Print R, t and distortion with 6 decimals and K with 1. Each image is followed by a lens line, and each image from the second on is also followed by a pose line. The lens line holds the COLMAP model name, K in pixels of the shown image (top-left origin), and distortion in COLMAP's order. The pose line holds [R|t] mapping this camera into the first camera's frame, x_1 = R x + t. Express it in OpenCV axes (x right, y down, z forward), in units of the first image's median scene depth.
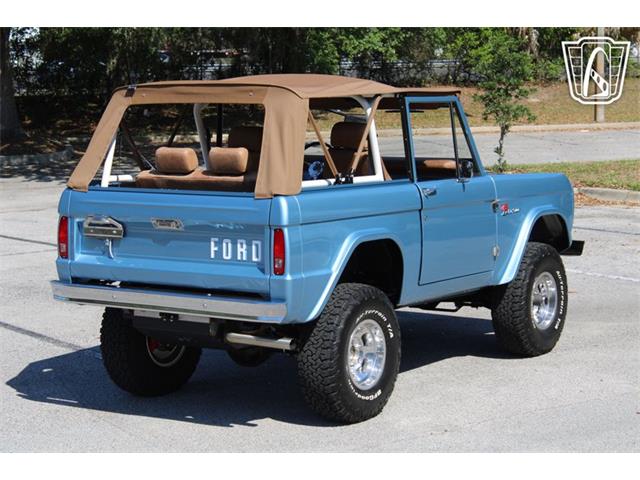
lens RADIAL K [[1482.3, 0, 320.0], [0, 1482.3, 242.0], [0, 0, 1]] dist [0.053460, 0.000000]
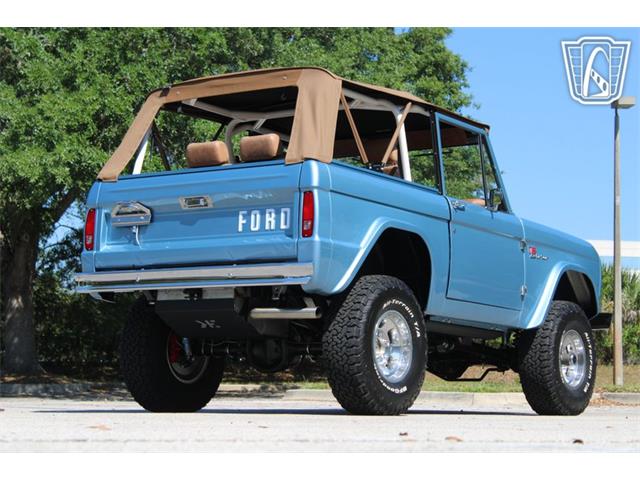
lens RADIAL K [[1482.3, 0, 316.0], [0, 1482.3, 234.3], [0, 0, 1]] dist [0.053460, 0.000000]
pose [[0.999472, 0.028467, -0.015645, -0.005871], [-0.031267, 0.973655, -0.225873, 0.222887], [0.008803, 0.226243, 0.974031, 0.033007]]
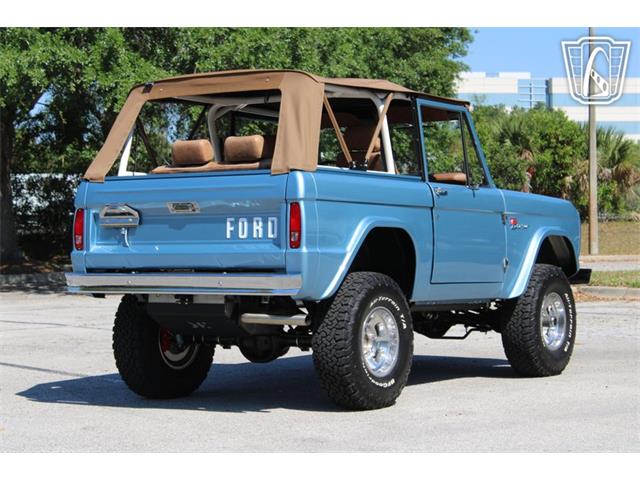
lens RADIAL K [[1482.3, 0, 320.8], [0, 1482.3, 235.5], [0, 0, 1]] dist [0.053460, 0.000000]
pose [[0.999977, 0.003358, 0.005903, -0.014683], [-0.002631, 0.992869, -0.119180, 0.122436], [-0.006261, 0.119162, 0.992855, -0.002778]]
